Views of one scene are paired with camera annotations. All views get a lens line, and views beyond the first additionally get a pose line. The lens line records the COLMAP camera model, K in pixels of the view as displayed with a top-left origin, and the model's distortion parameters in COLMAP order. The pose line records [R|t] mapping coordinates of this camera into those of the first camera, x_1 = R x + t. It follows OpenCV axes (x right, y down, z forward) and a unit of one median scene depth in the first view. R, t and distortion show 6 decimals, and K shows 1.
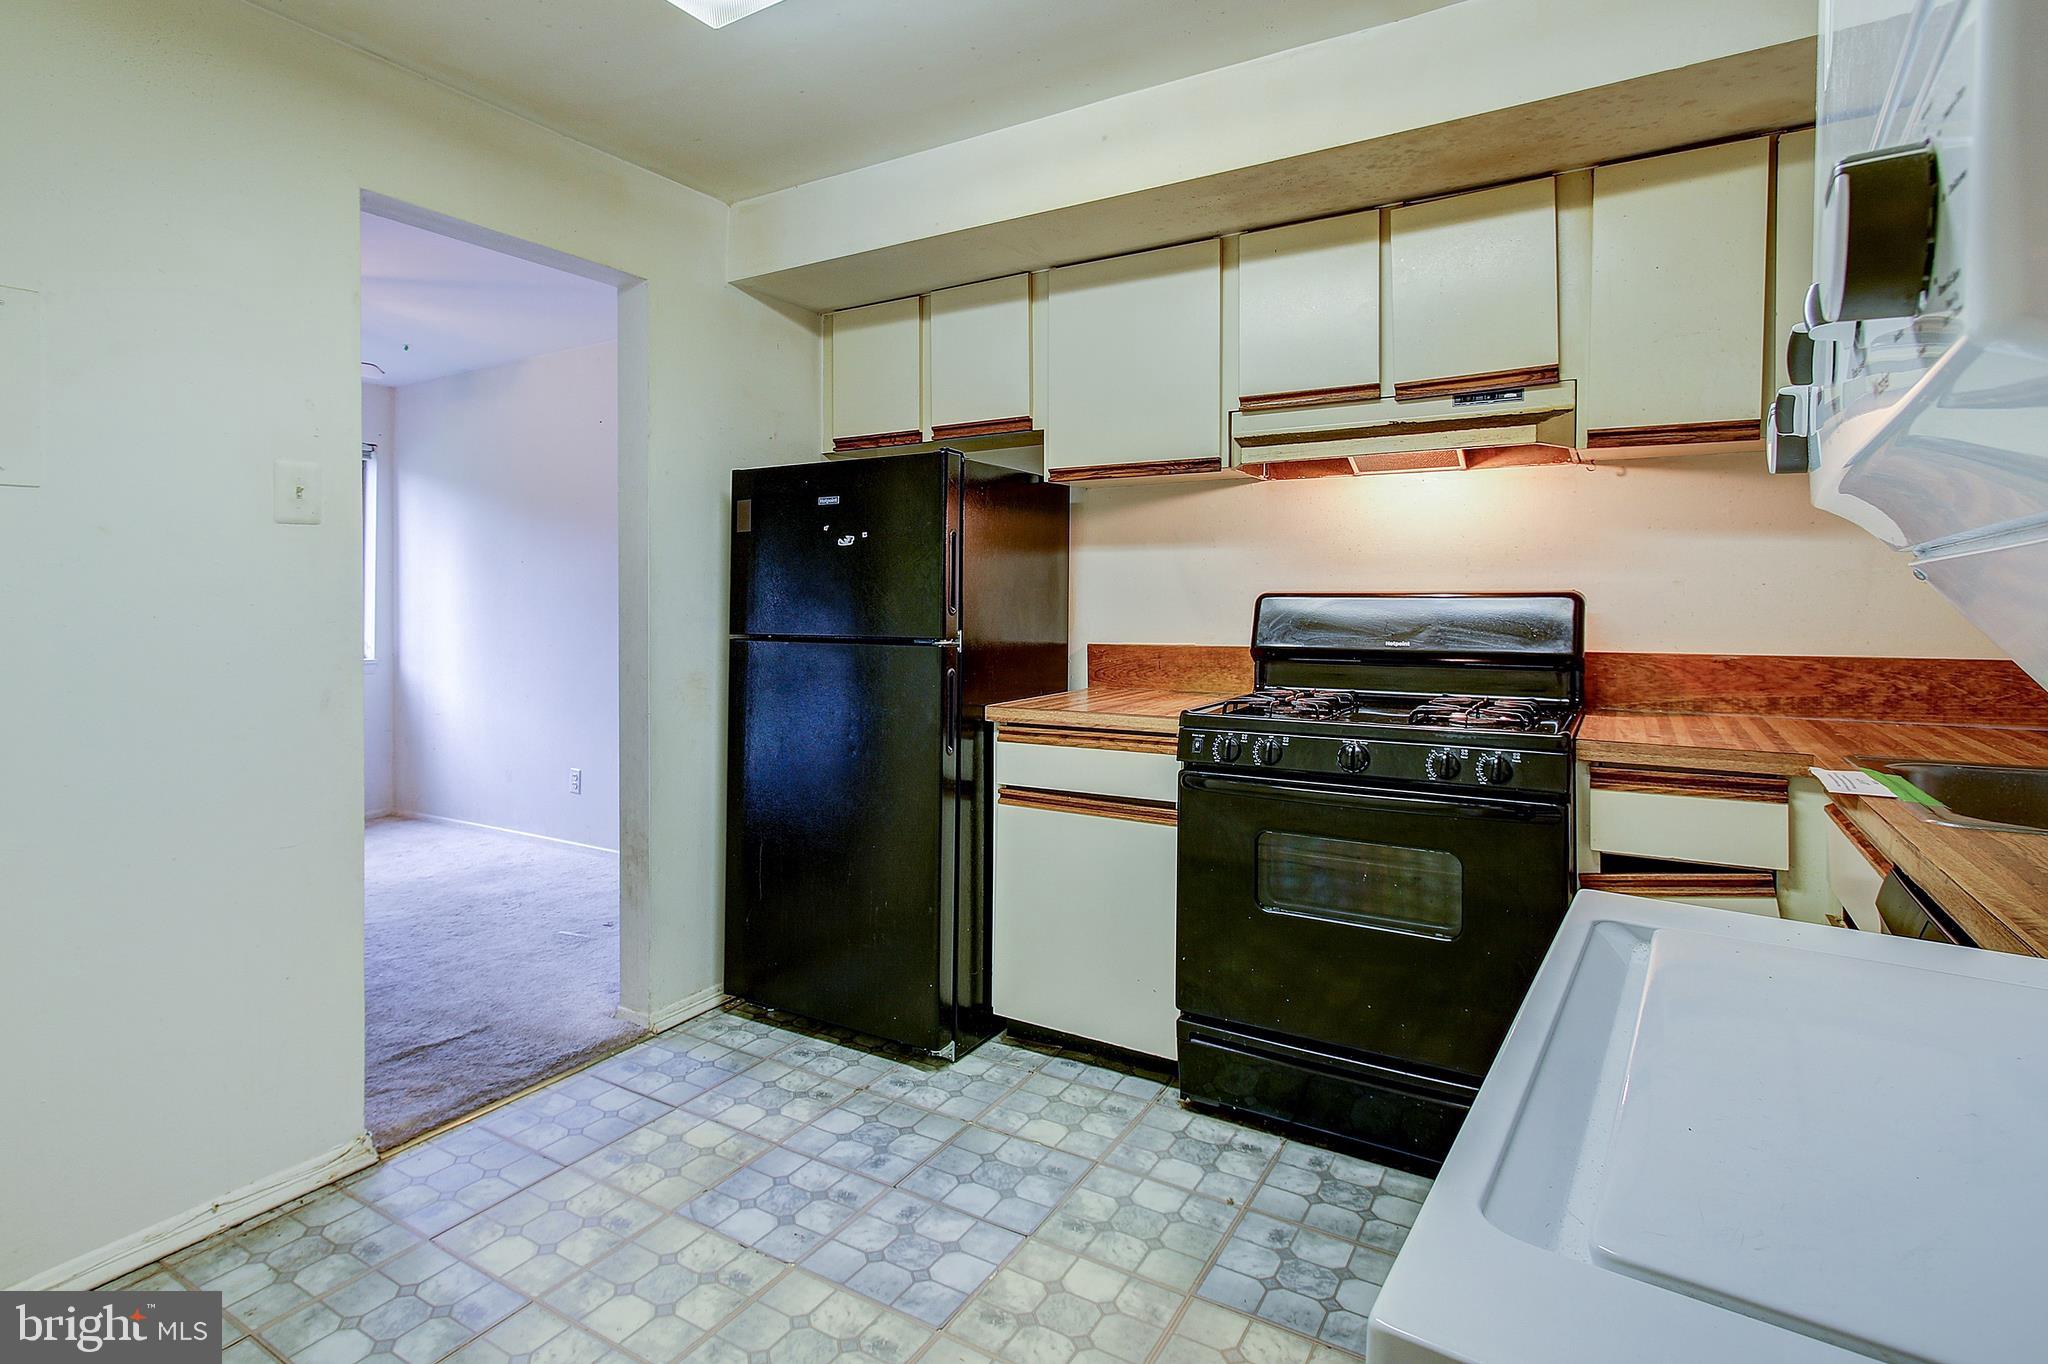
lens RADIAL K [[1102.8, 0, 988.5], [0, 1102.8, 583.5], [0, 0, 1]] dist [-0.001402, 0.000208]
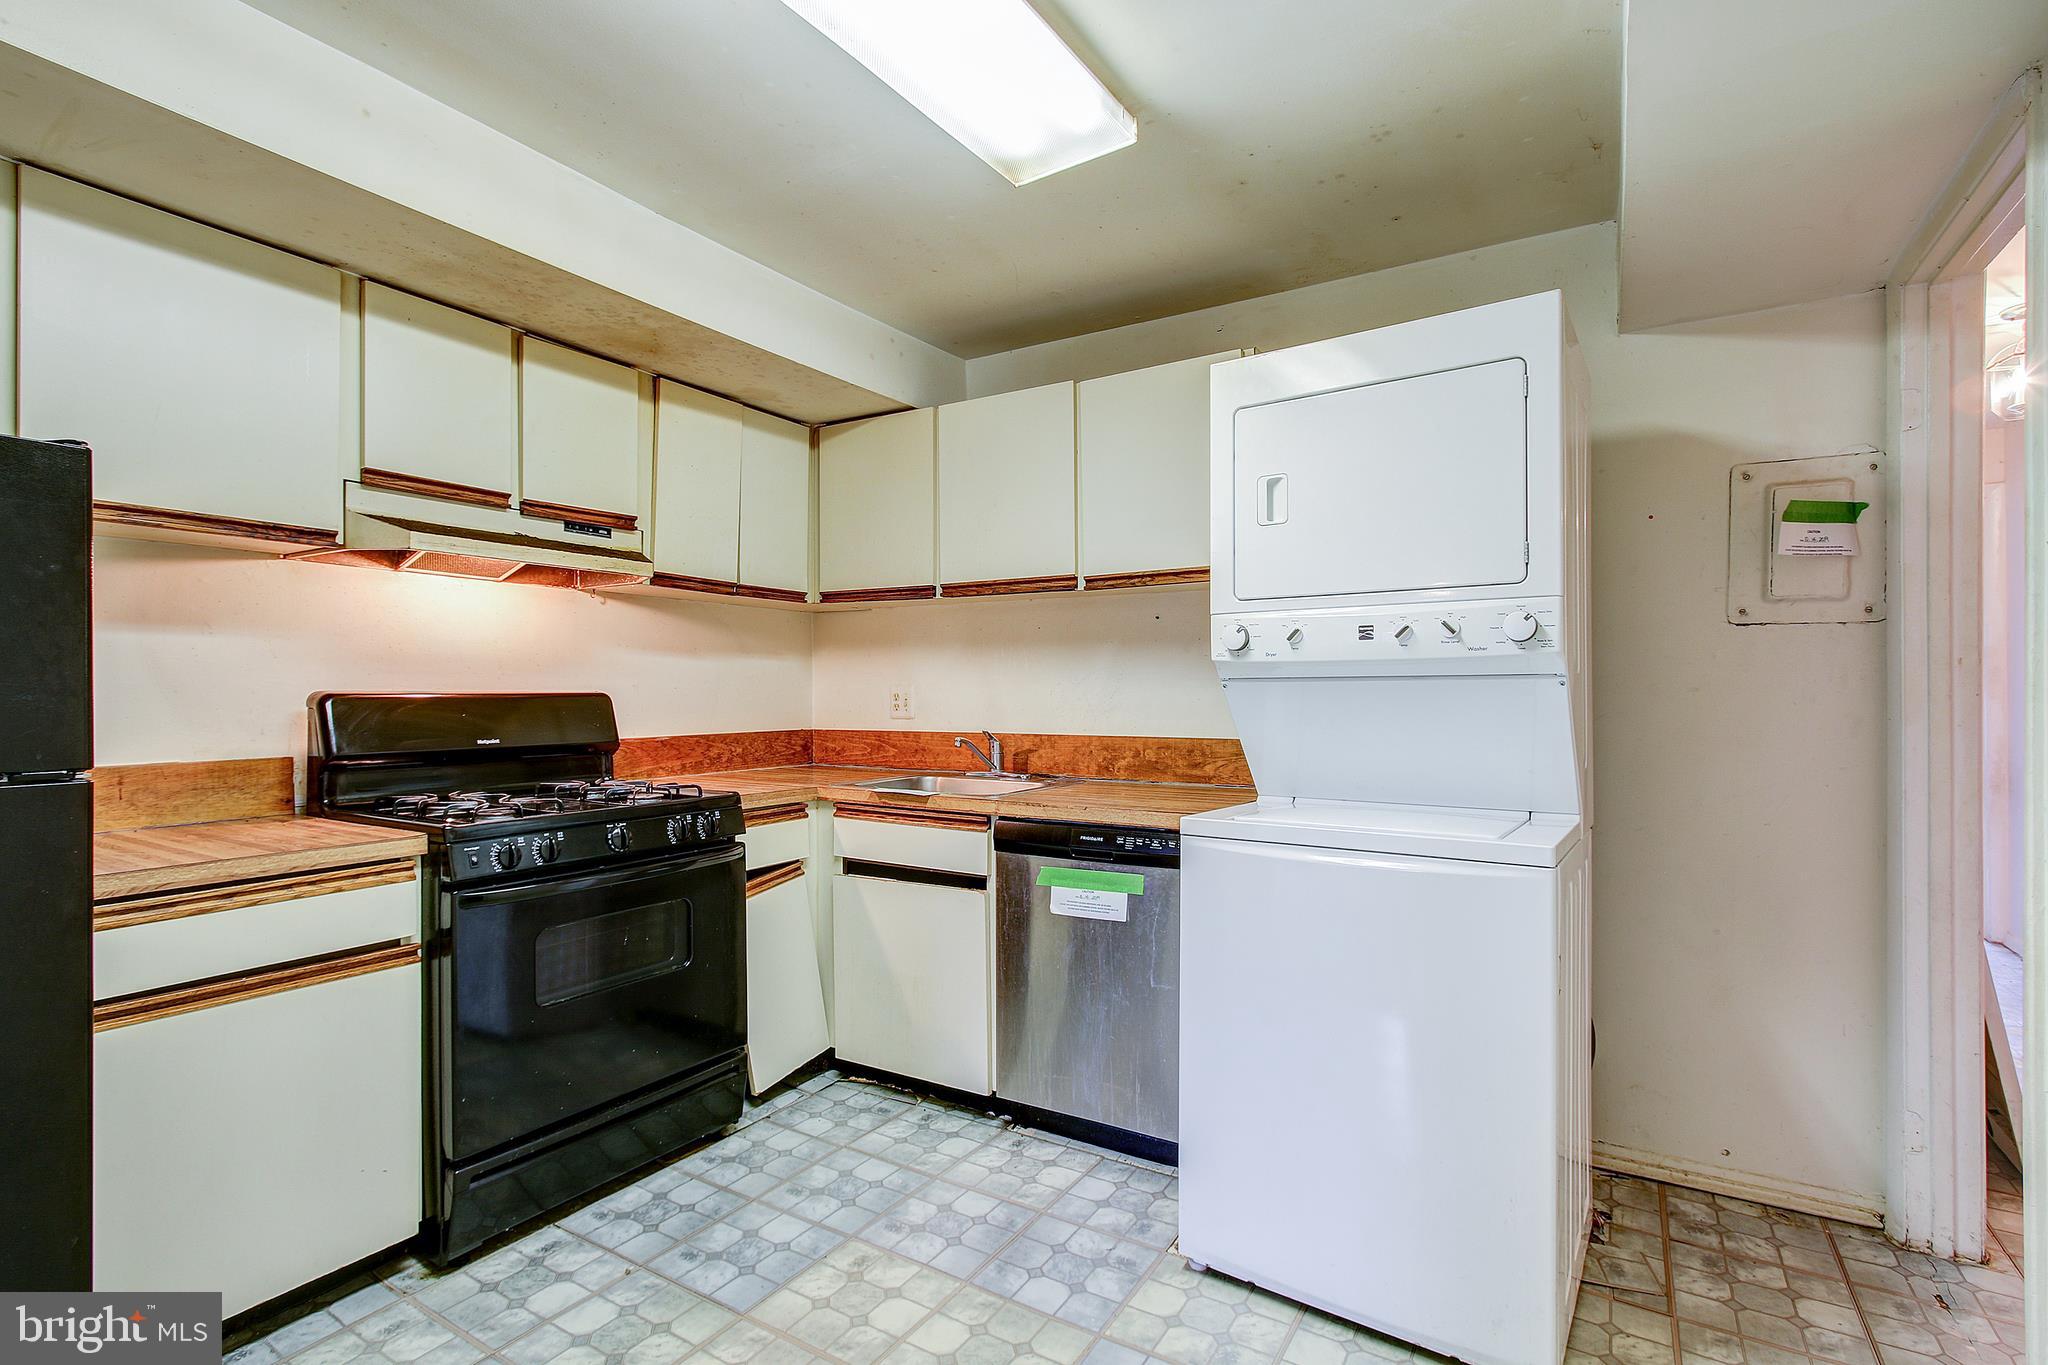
lens RADIAL K [[955.4, 0, 1039.8], [0, 955.4, 691.7], [0, 0, 1]] dist [-0.003231, 0.000618]
pose [[-0.038095, 0.004115, 0.999266, -0.591892], [-0.010123, 0.999939, -0.004503, 0.006382], [-0.999223, -0.010287, -0.038051, 0.542399]]
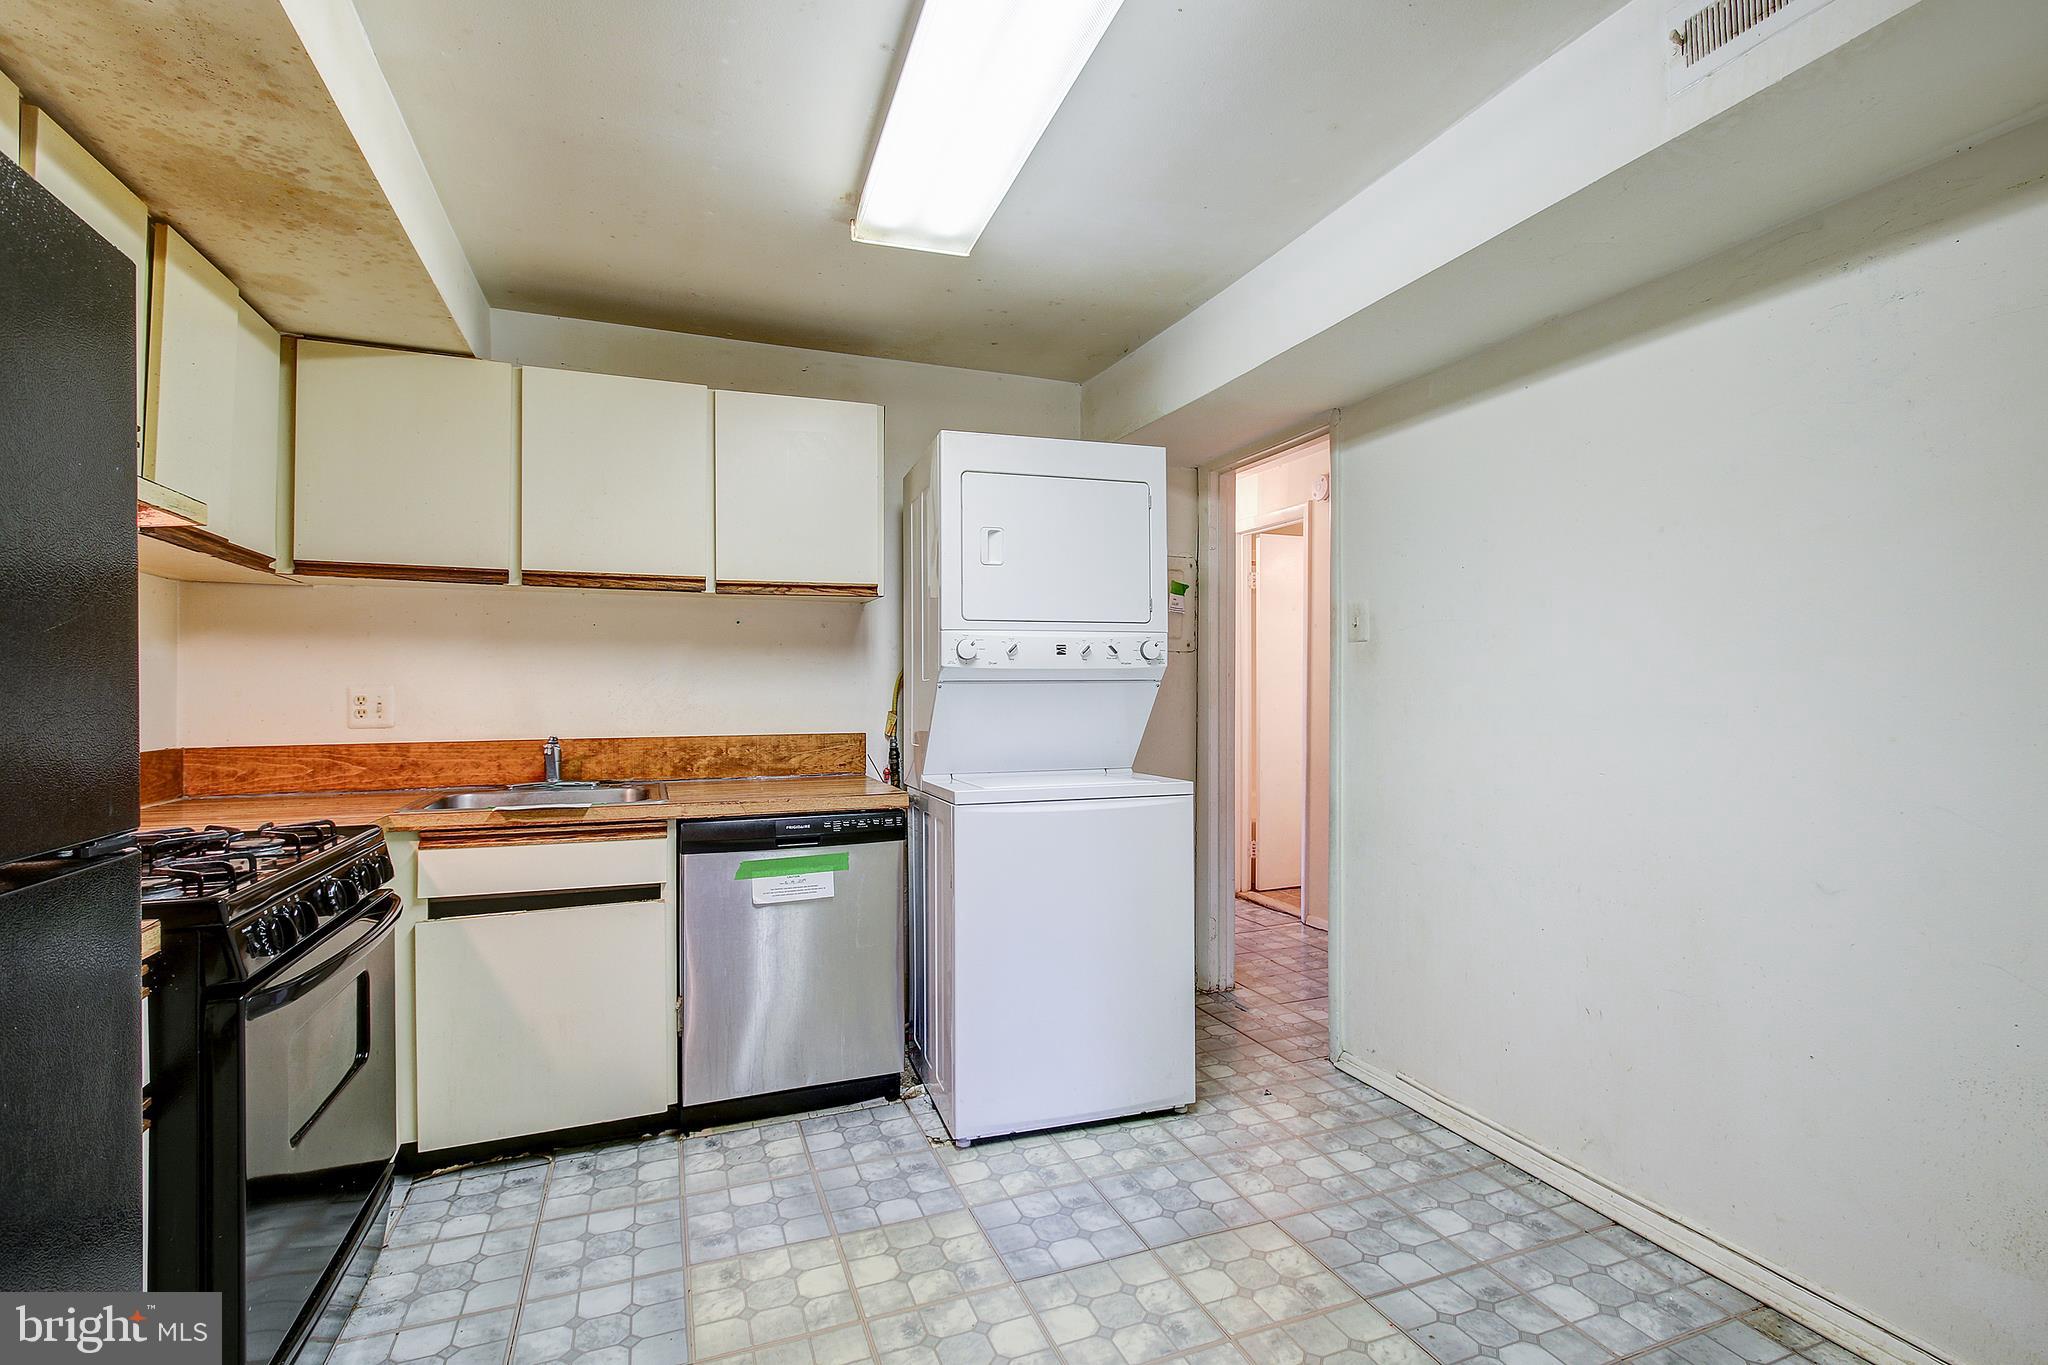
lens RADIAL K [[950.4, 0, 1038.8], [0, 950.4, 683.9], [0, 0, 1]] dist [-0.002732, 0.000672]
pose [[-0.820604, 0.012054, 0.571370, -0.448735], [0.001114, 0.999809, -0.019493, 0.013072], [-0.571496, -0.015360, -0.820461, 1.140754]]
